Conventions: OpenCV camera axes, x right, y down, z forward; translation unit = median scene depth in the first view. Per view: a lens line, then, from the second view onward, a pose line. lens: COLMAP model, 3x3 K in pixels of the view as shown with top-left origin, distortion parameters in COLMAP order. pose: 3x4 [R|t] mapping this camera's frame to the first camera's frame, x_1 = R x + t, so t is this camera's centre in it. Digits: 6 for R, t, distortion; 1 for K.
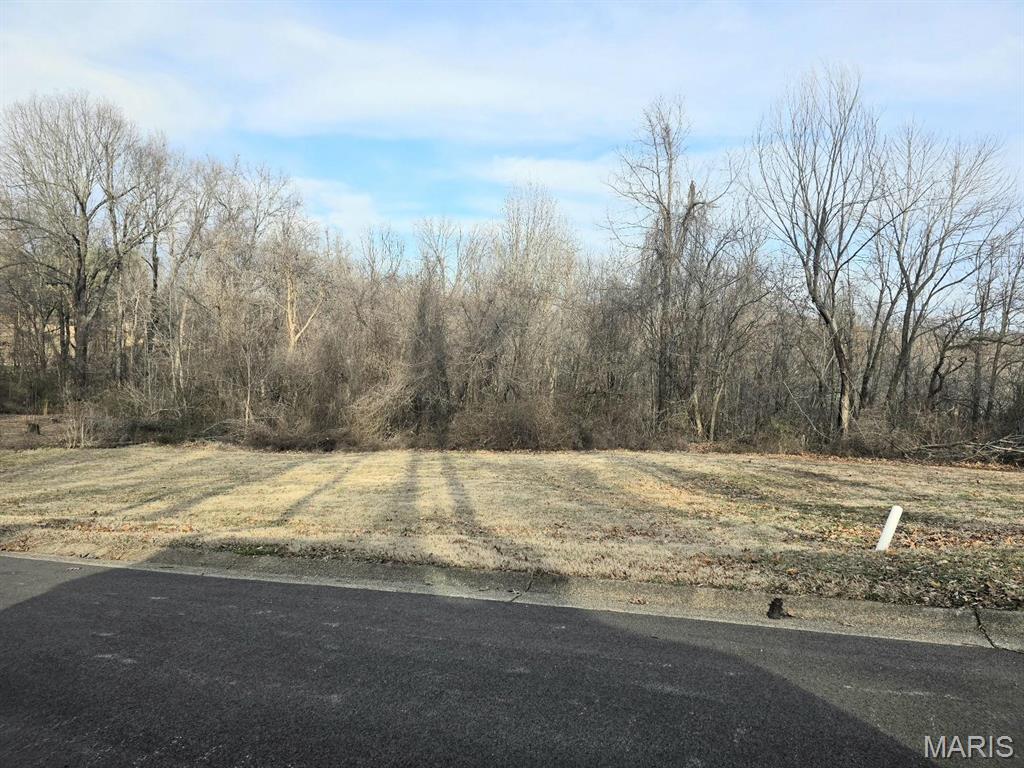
lens RADIAL K [[710.7, 0, 503.4], [0, 710.7, 378.7], [0, 0, 1]] dist [0.082245, -0.084026]
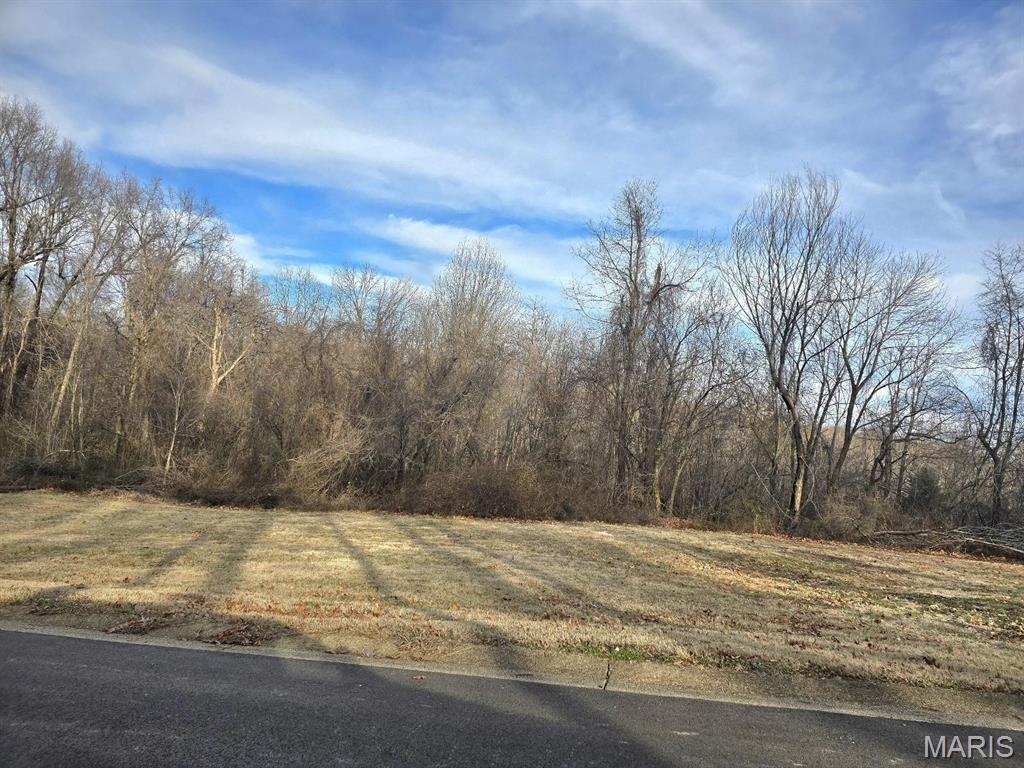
lens RADIAL K [[710.7, 0, 503.4], [0, 710.7, 378.7], [0, 0, 1]] dist [0.082245, -0.084026]
pose [[0.977838, 0.083039, 0.192192, -0.144421], [-0.065943, 0.993413, -0.093710, 0.003824], [-0.198708, 0.078960, 0.976873, 0.041628]]
